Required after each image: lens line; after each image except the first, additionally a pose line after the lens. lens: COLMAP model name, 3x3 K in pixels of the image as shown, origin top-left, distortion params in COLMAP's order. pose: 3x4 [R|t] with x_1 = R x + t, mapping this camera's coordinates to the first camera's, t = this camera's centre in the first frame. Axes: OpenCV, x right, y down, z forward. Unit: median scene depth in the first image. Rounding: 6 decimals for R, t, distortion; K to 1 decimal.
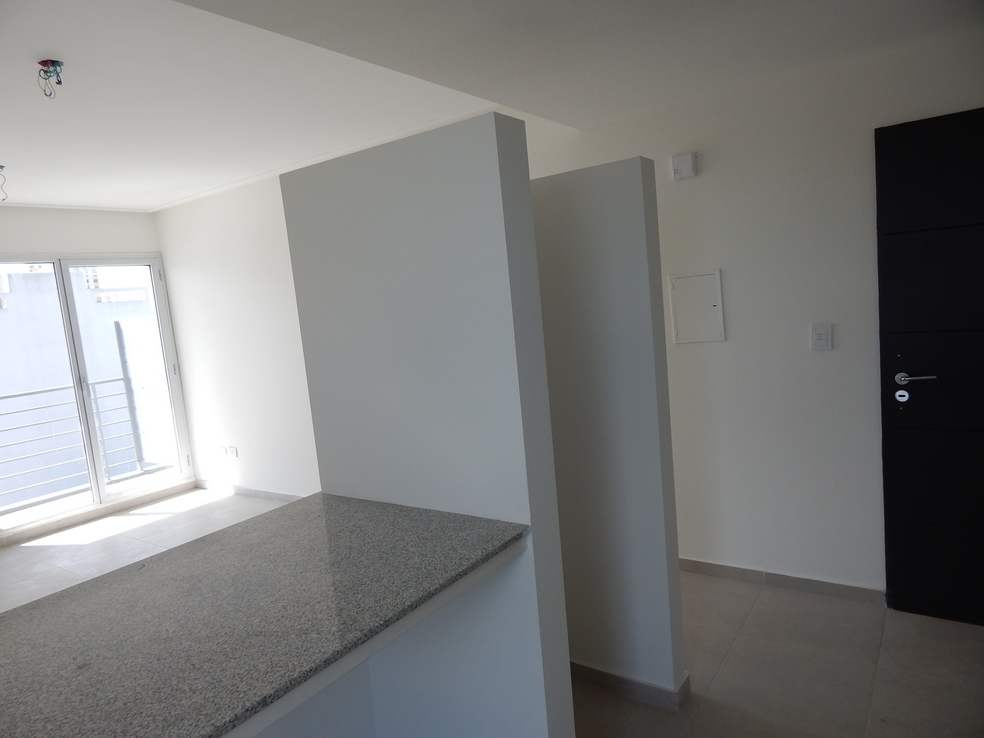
lens RADIAL K [[645.2, 0, 494.6], [0, 645.2, 367.3], [0, 0, 1]] dist [0.000100, -0.002139]
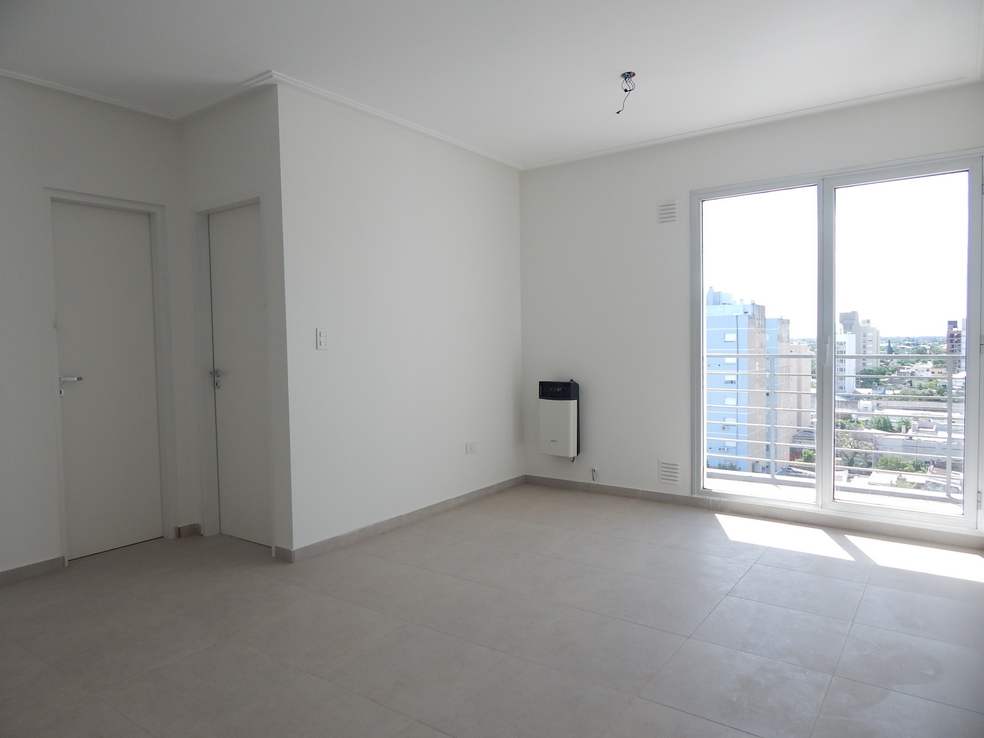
lens RADIAL K [[645.2, 0, 494.6], [0, 645.2, 367.3], [0, 0, 1]] dist [0.000100, -0.002139]
pose [[-0.010469, 0.136487, -0.990587, 0.102381], [-0.098705, 0.985662, 0.136851, -0.012891], [0.995062, 0.099209, 0.003153, 0.551827]]
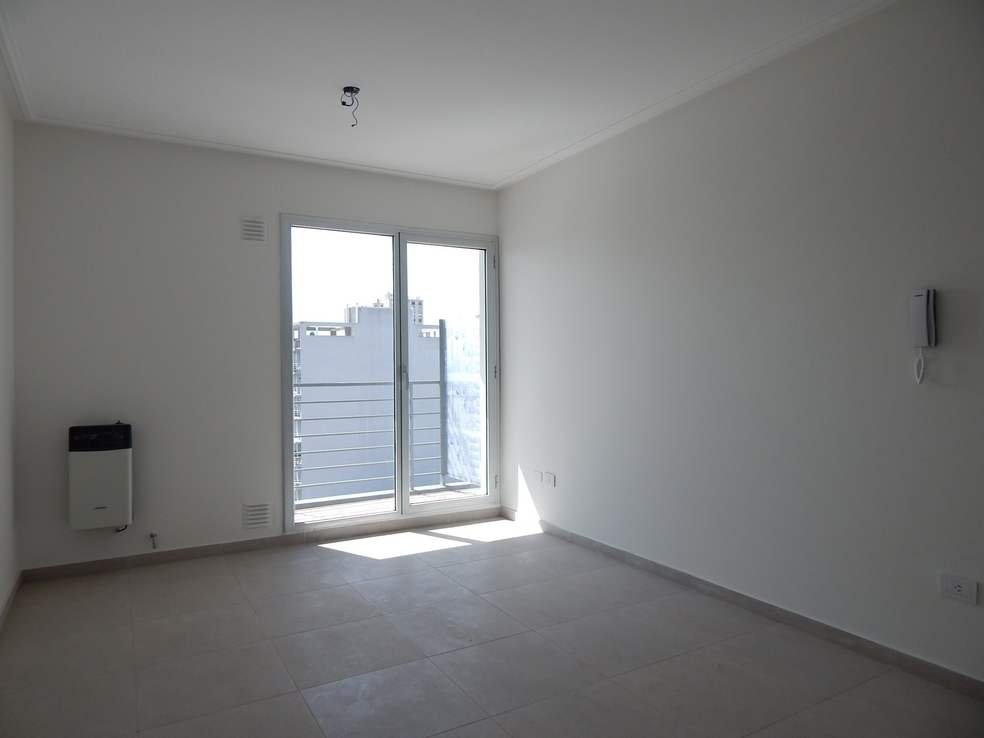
lens RADIAL K [[645.2, 0, 494.6], [0, 645.2, 367.3], [0, 0, 1]] dist [0.000100, -0.002139]
pose [[0.905085, 0.087438, -0.416144, -0.142257], [-0.124372, 0.990270, -0.062430, 0.050379], [0.406636, 0.108261, 0.907153, 0.224376]]
